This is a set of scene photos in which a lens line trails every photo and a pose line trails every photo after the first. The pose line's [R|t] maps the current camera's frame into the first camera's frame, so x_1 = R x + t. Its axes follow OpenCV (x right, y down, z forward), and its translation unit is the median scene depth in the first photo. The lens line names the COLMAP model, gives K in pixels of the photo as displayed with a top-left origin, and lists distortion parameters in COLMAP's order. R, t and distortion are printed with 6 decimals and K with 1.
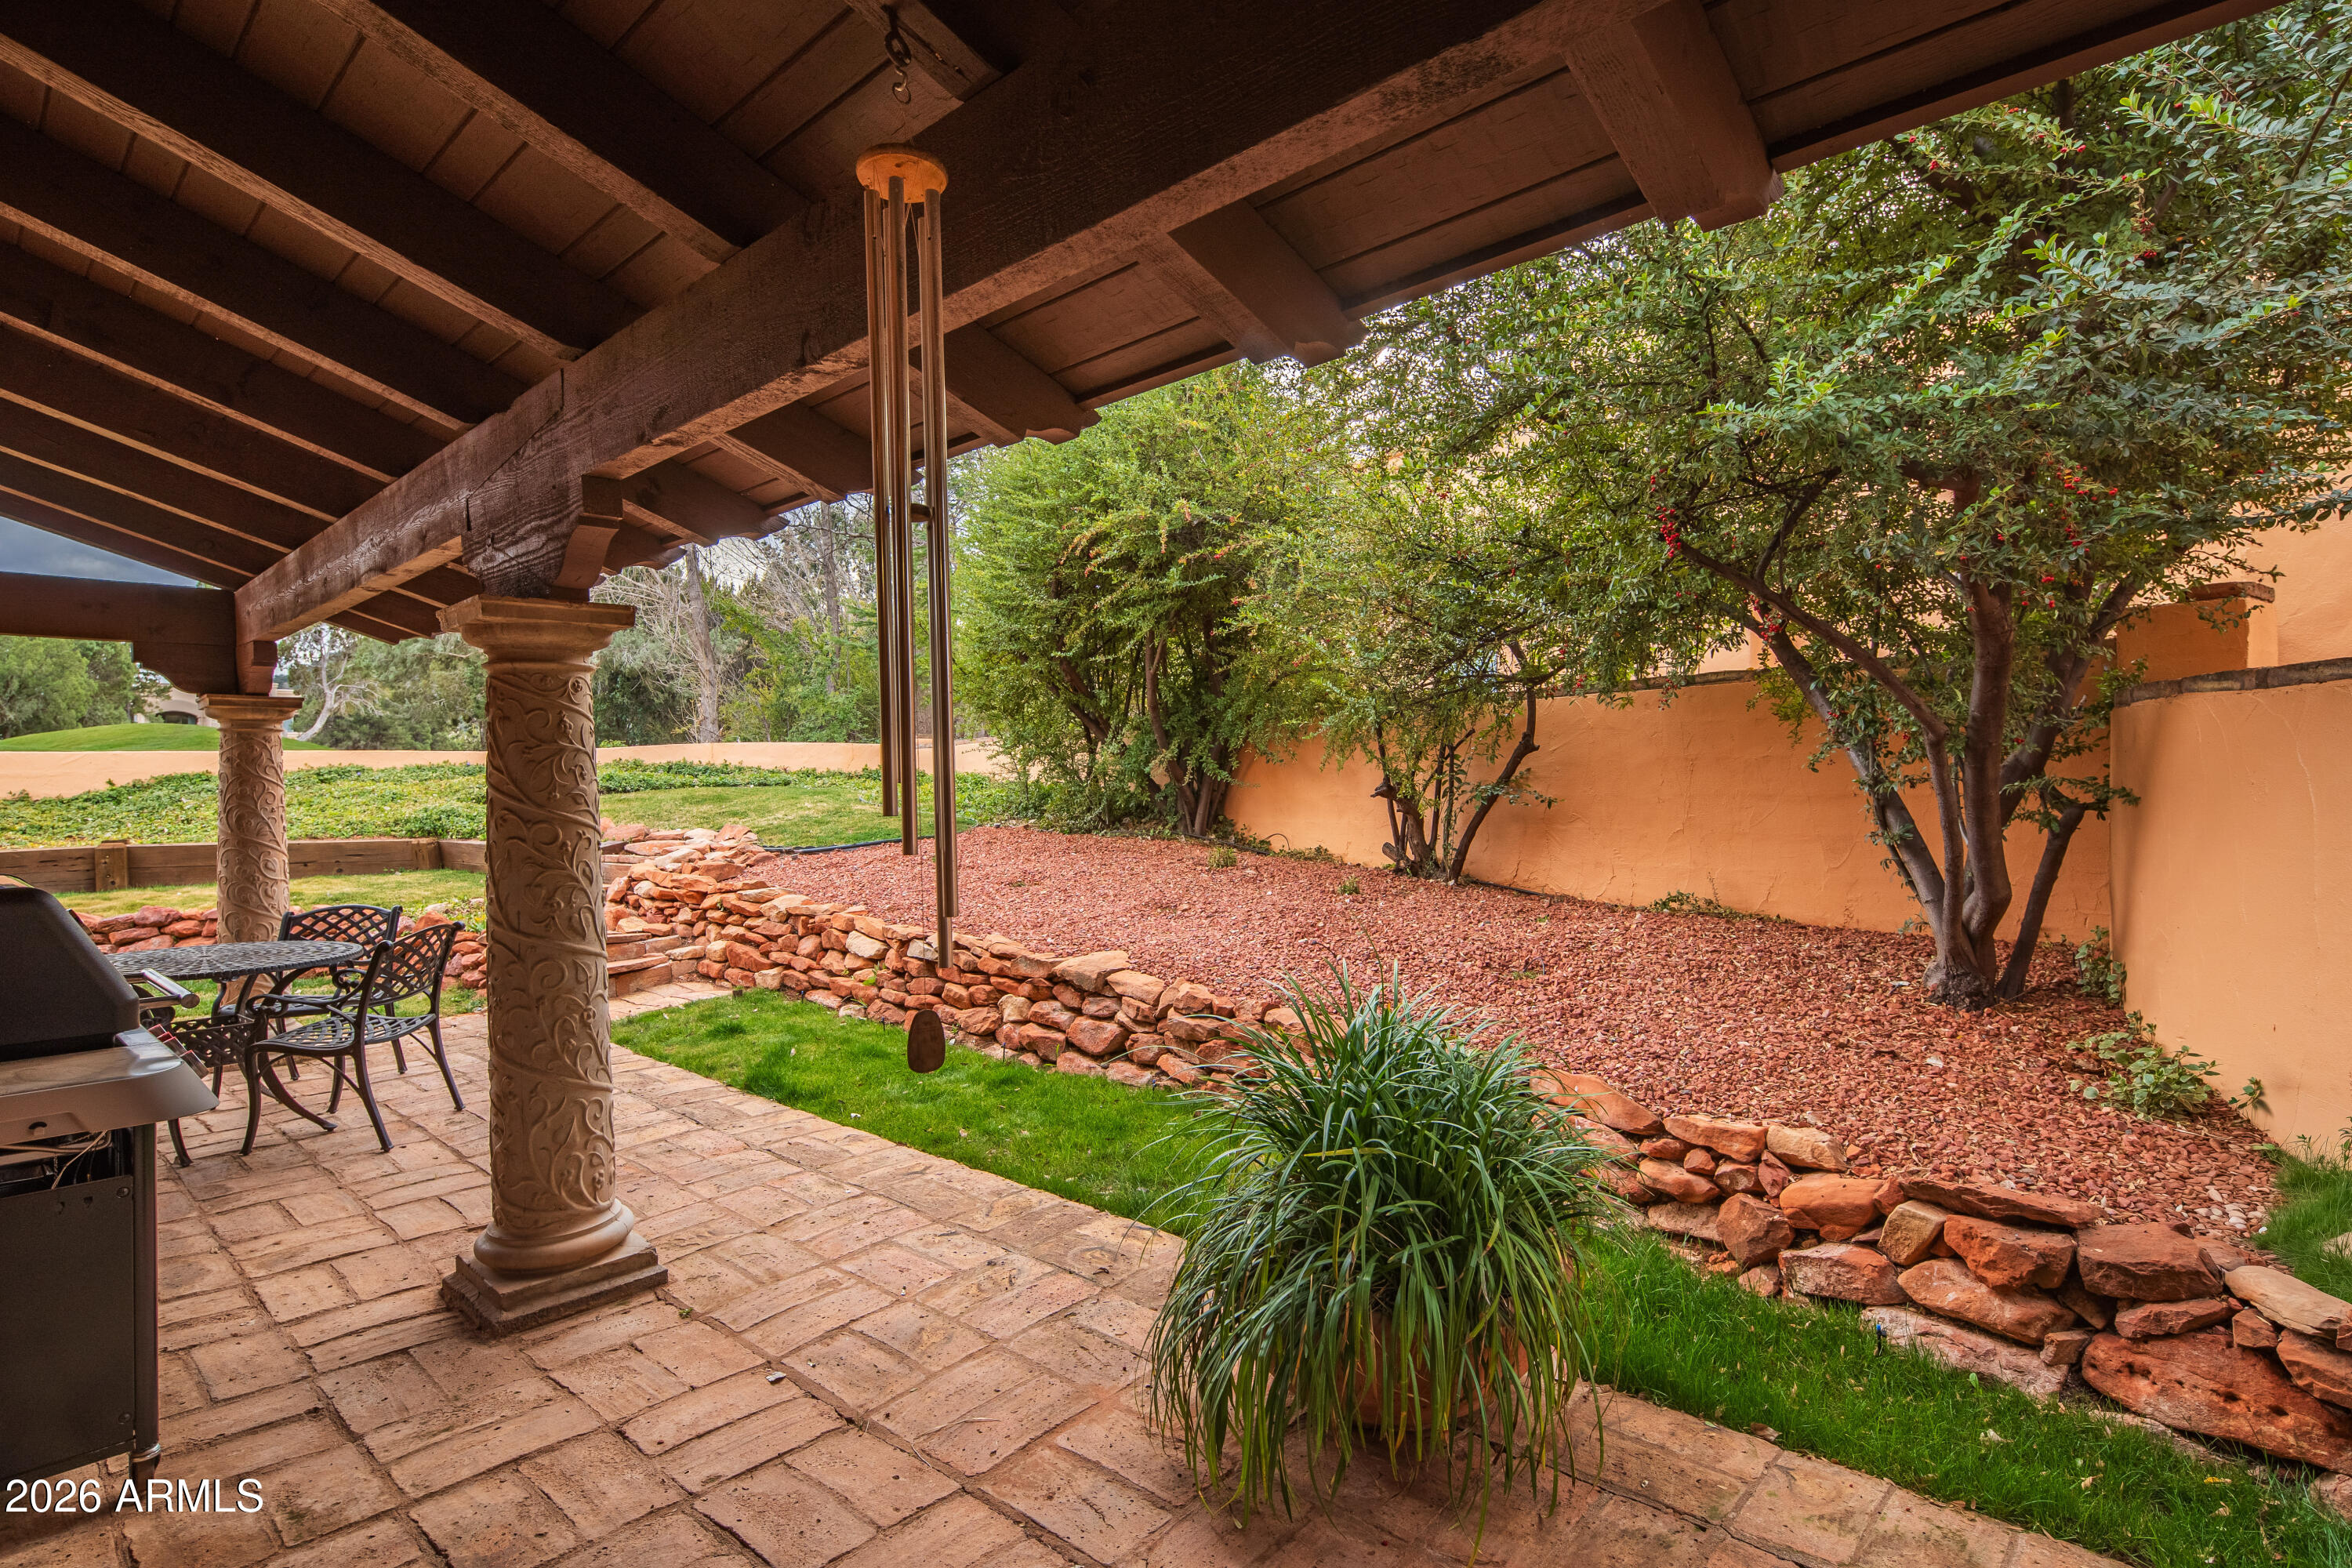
lens RADIAL K [[1157.5, 0, 1178.3], [0, 1157.5, 784.7], [0, 0, 1]] dist [-0.001740, -0.000965]
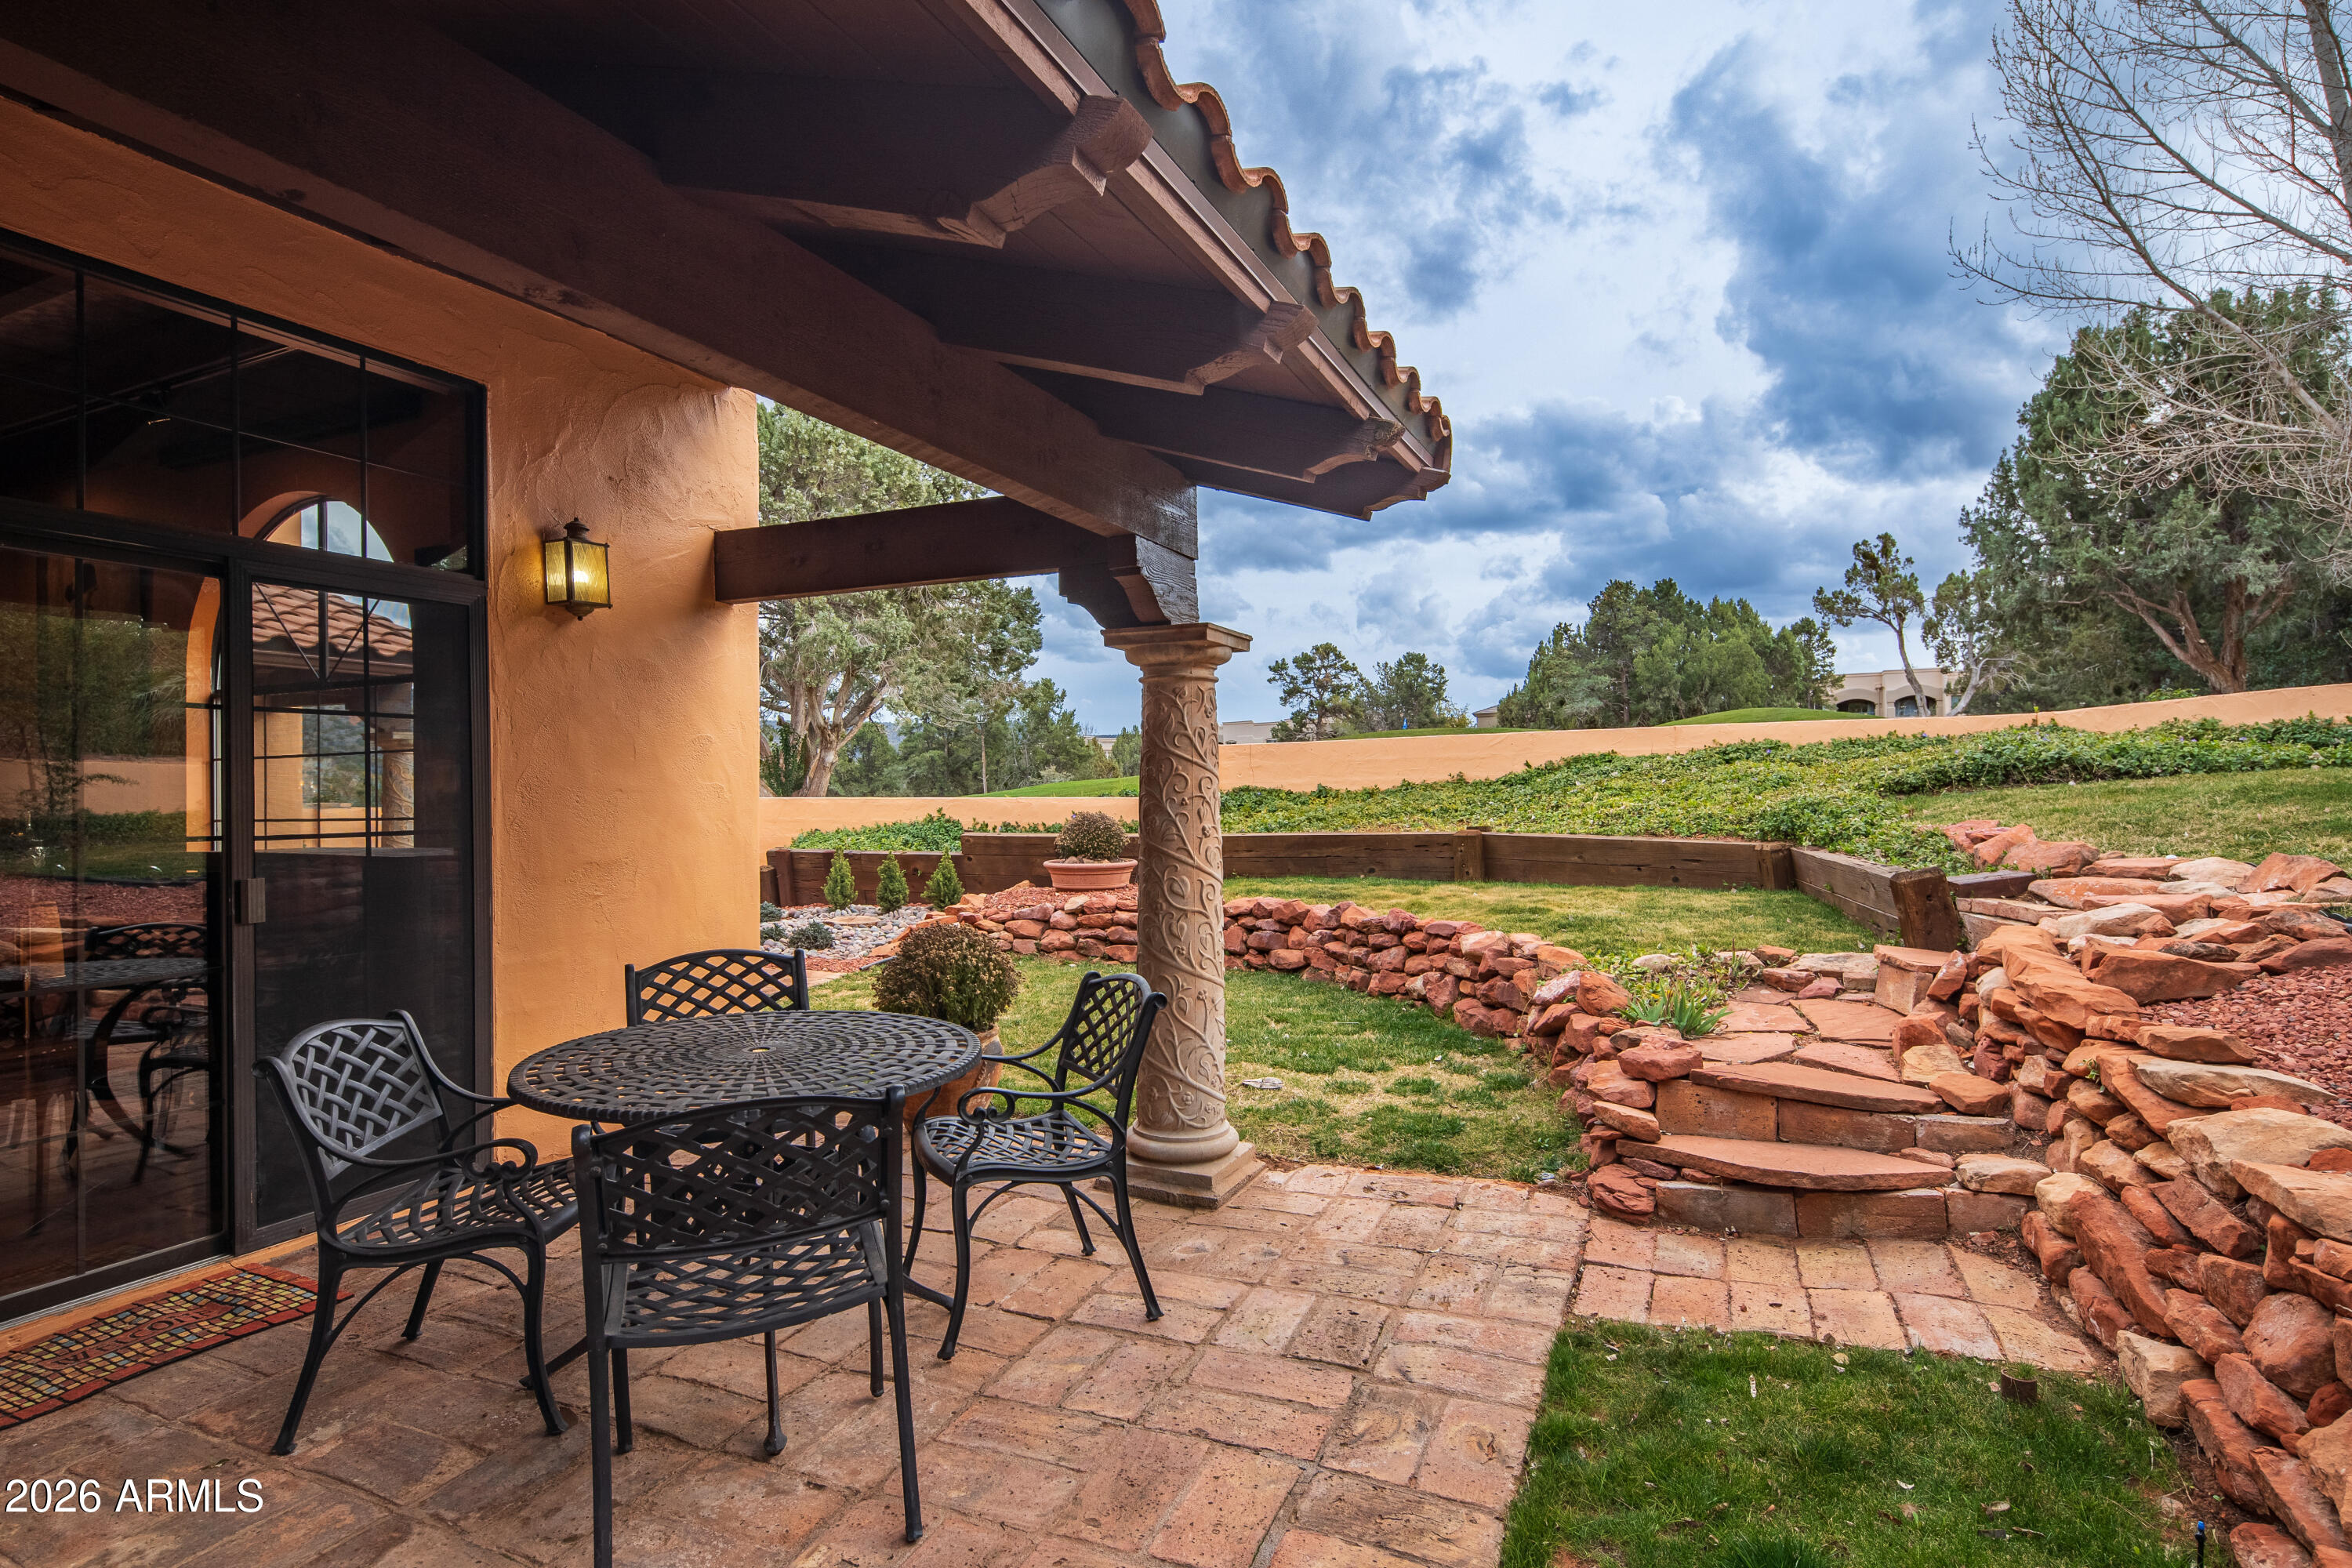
lens RADIAL K [[1188.9, 0, 1141.2], [0, 1188.9, 787.5], [0, 0, 1]] dist [0.000146, -0.000693]
pose [[0.291519, 0.012496, -0.956484, -0.113193], [0.003229, 0.999896, 0.014047, 0.003182], [0.956560, -0.007183, 0.291448, 0.571397]]
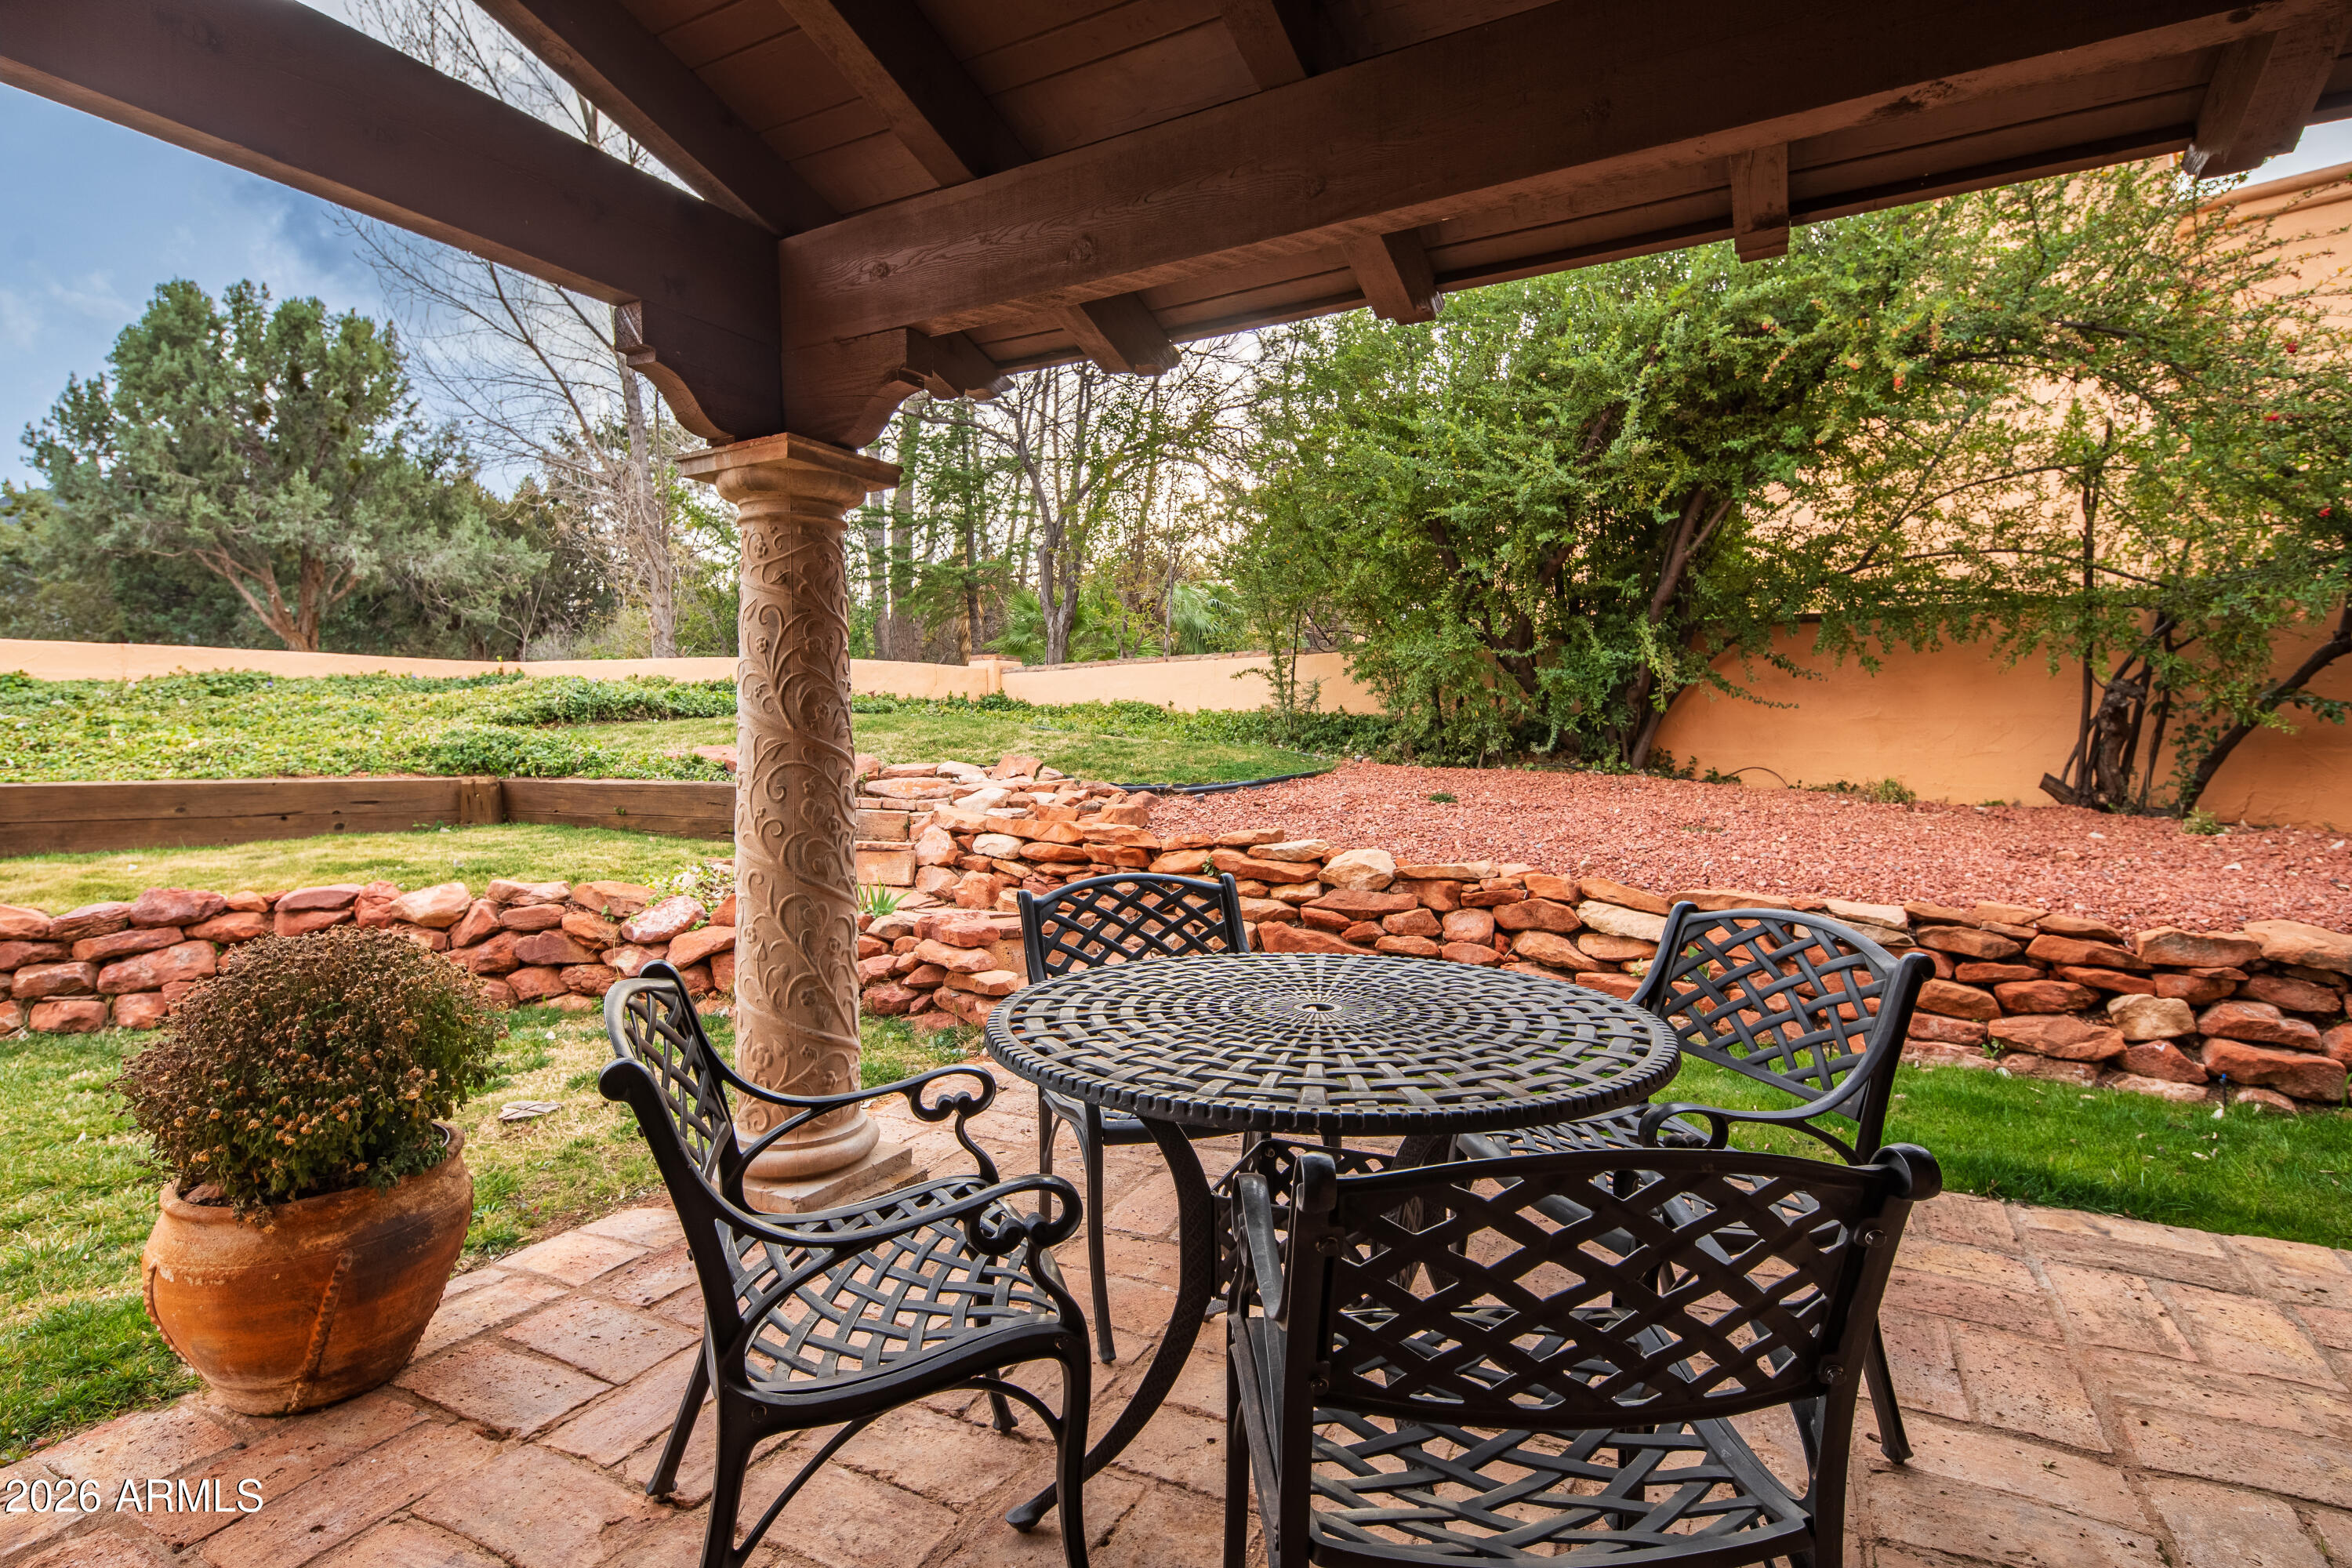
lens RADIAL K [[1133.3, 0, 1175.7], [0, 1133.3, 768.0], [0, 0, 1]] dist [0.000876, -0.001554]
pose [[0.969339, 0.001823, 0.245719, -0.556917], [-0.007443, 0.999731, 0.021945, 0.031968], [-0.245613, -0.023101, 0.969093, 0.361115]]
